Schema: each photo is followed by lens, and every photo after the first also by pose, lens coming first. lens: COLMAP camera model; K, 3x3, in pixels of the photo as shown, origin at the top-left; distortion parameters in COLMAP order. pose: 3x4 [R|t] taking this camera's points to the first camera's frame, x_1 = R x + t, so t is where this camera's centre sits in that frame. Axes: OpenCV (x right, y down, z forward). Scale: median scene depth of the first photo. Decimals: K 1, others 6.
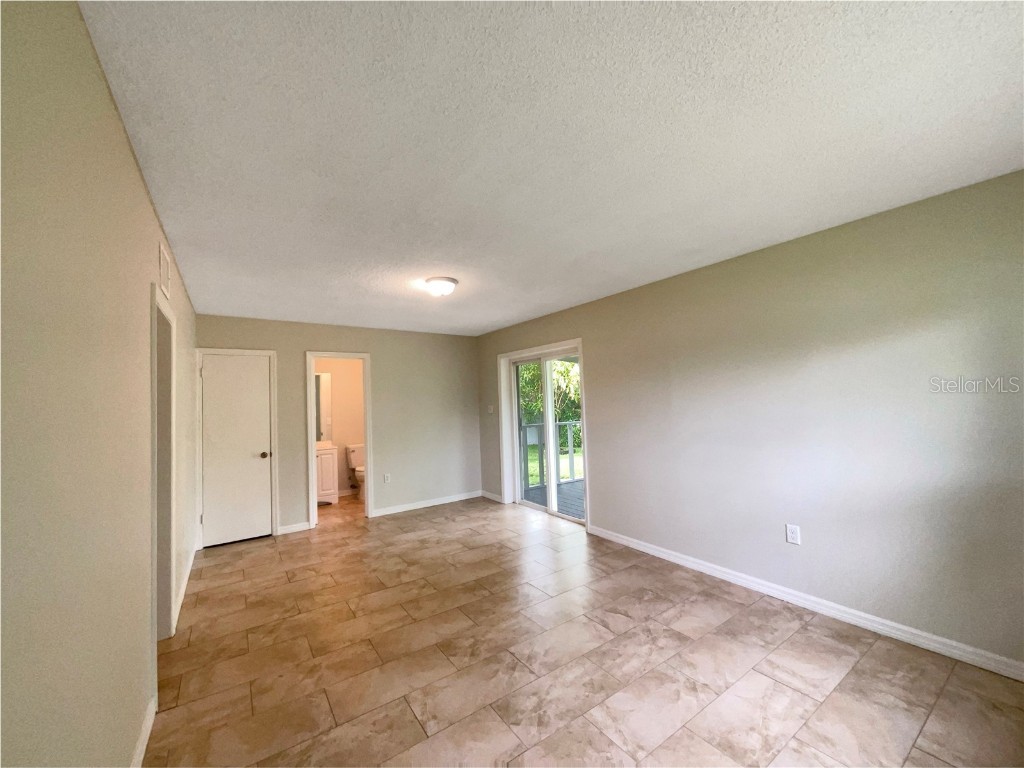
lens RADIAL K [[410.0, 0, 493.2], [0, 410.0, 385.7], [0, 0, 1]] dist [-0.001879, 0.000302]
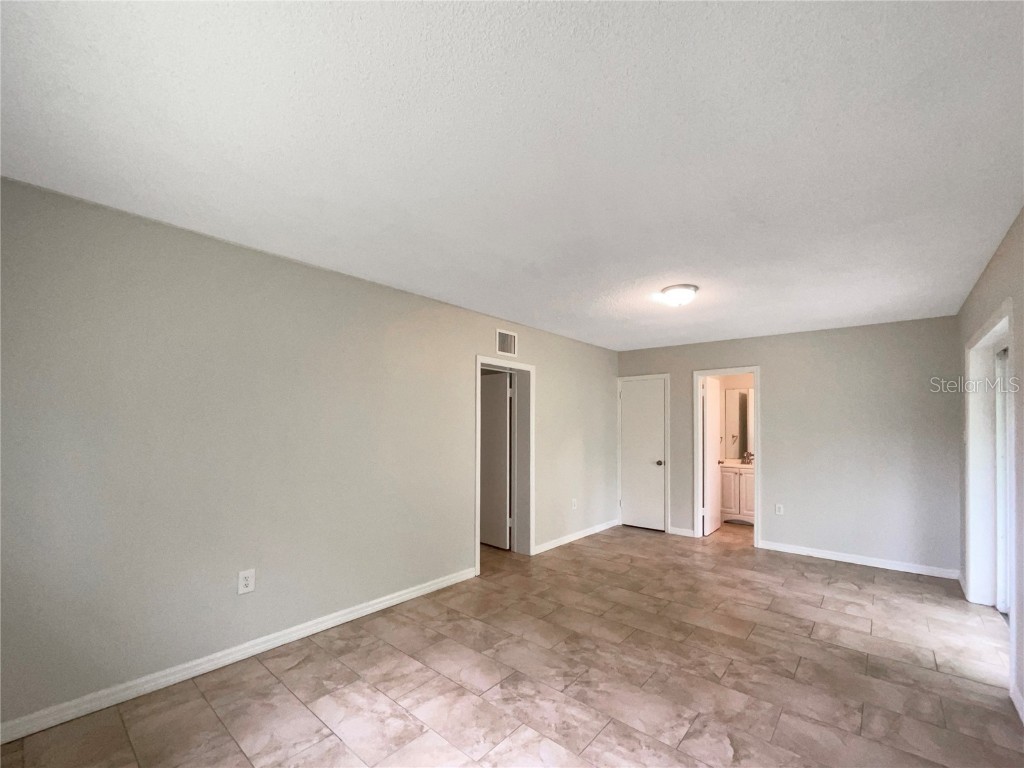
lens RADIAL K [[419.6, 0, 528.4], [0, 419.6, 424.8], [0, 0, 1]] dist [0.000556, 0.000119]
pose [[0.282837, 0.030810, -0.958673, 0.635917], [0.028905, 0.998756, 0.040626, -0.002214], [0.958733, -0.039201, 0.281594, 0.382173]]
